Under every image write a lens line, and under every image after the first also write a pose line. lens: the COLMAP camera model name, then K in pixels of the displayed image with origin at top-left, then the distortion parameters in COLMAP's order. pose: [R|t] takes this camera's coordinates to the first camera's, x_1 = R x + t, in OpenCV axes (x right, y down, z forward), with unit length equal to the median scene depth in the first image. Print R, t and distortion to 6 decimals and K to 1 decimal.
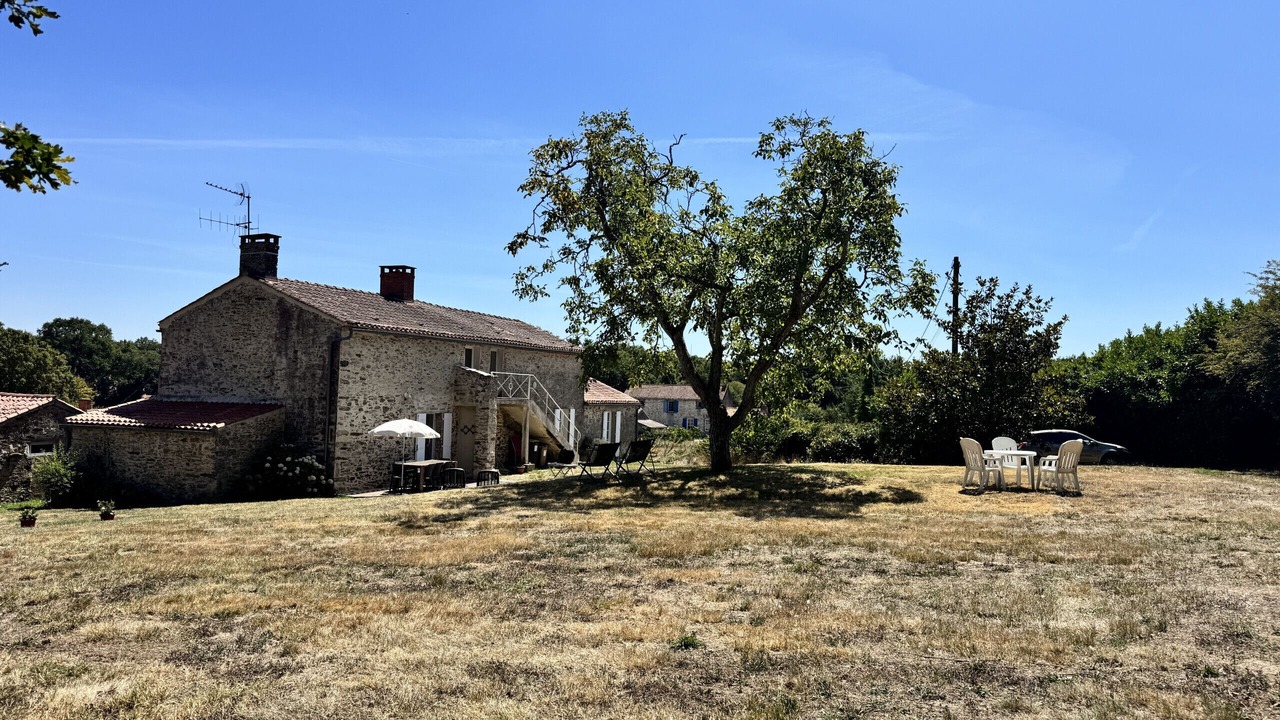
lens RADIAL K [[912.4, 0, 640.5], [0, 912.4, 362.7], [0, 0, 1]] dist [0.011909, 0.002933]
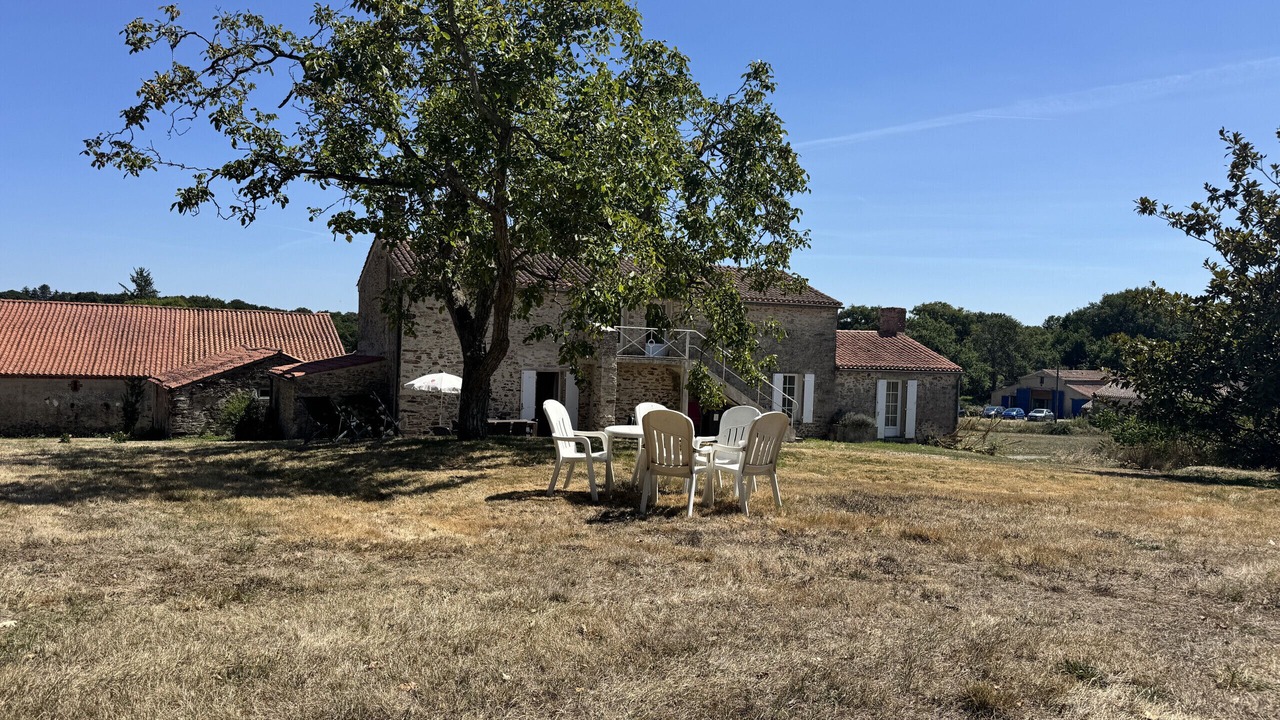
lens RADIAL K [[912.4, 0, 640.1], [0, 912.4, 358.5], [0, 0, 1]] dist [0.011909, 0.002933]
pose [[0.741213, 0.002083, -0.671267, 0.521125], [0.008942, 0.999876, 0.012976, 0.035389], [0.671210, -0.015621, 0.741102, 0.419858]]
